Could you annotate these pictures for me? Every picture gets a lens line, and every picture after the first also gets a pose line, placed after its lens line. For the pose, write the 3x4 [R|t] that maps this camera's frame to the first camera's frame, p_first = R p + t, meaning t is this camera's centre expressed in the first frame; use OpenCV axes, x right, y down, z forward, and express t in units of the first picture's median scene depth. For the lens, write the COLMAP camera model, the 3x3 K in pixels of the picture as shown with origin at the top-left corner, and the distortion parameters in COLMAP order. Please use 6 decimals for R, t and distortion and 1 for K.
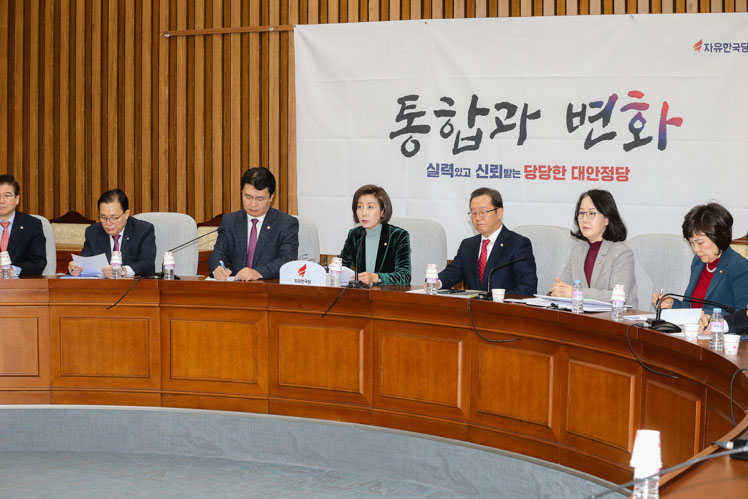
lens RADIAL K [[1601.5, 0, 375.0], [0, 1601.5, 246.0], [0, 0, 1]] dist [-0.247307, 0.000000]
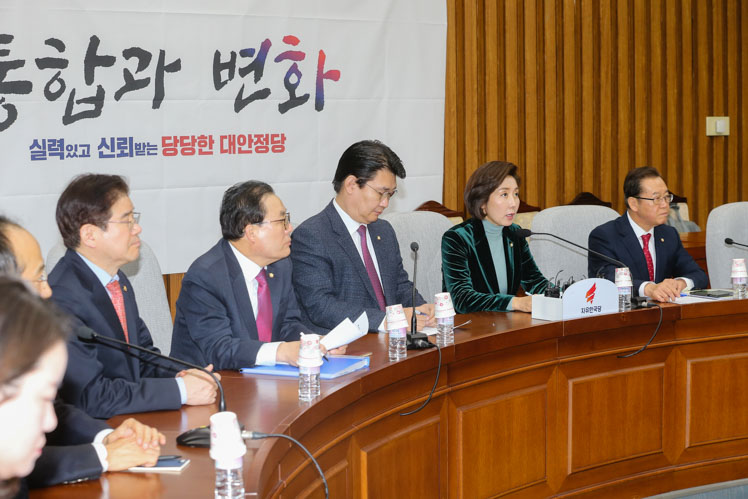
lens RADIAL K [[1601.5, 0, 370.5], [0, 1601.5, 248.3], [0, 0, 1]] dist [-0.247307, 0.000000]
pose [[0.353922, -0.090558, 0.930880, -0.540497], [0.072027, 0.994985, 0.069409, -0.043696], [-0.932497, 0.042484, 0.358670, 0.661731]]
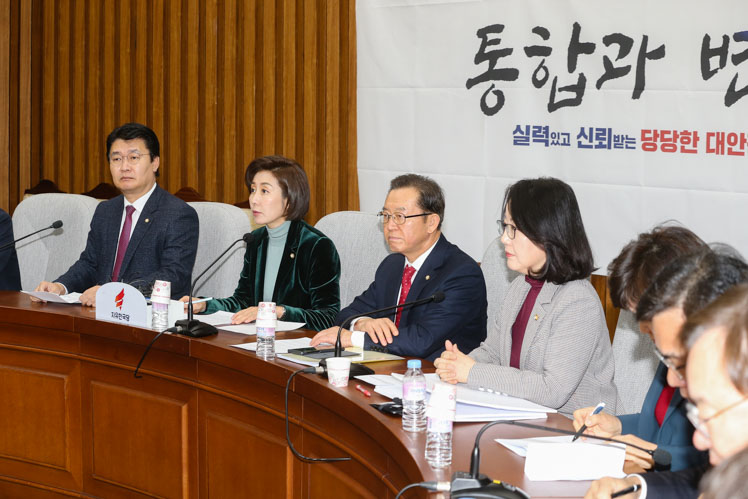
lens RADIAL K [[1601.5, 0, 380.5], [0, 1601.5, 254.3], [0, 0, 1]] dist [-0.247307, 0.000000]
pose [[0.961406, 0.030908, -0.273392, 0.170768], [-0.021949, 0.999119, 0.035768, -0.020392], [0.274257, -0.028387, 0.961237, 0.342164]]
